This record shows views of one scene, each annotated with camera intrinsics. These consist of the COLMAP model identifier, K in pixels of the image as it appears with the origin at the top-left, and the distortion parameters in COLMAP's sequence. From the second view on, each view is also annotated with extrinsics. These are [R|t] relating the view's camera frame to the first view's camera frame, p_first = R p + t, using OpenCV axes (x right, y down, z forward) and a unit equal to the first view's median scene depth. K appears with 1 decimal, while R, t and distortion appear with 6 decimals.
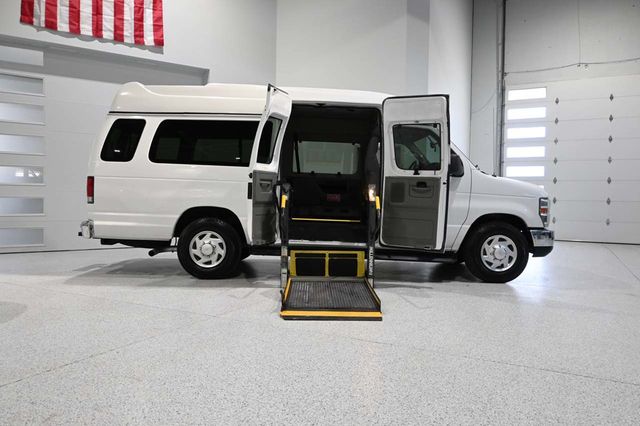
lens RADIAL K [[474.2, 0, 320.0], [0, 474.2, 213.0], [0, 0, 1]] dist [-0.006735, -0.006364]
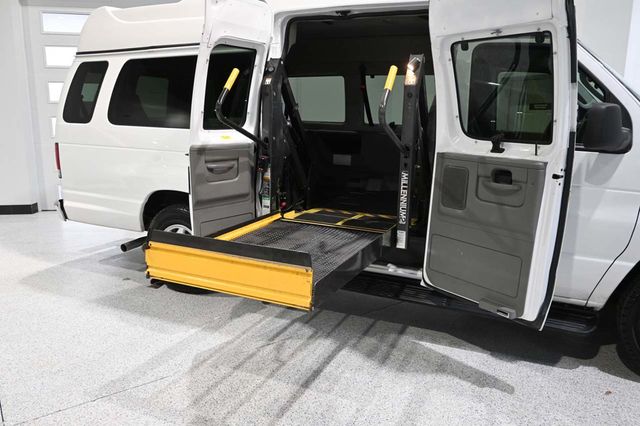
lens RADIAL K [[474.2, 0, 320.0], [0, 474.2, 213.0], [0, 0, 1]] dist [-0.006735, -0.006364]
pose [[0.905915, 0.072572, -0.417194, 0.241822], [-0.006587, 0.987501, 0.157476, -0.093050], [0.423408, -0.139911, 0.895070, 0.505958]]
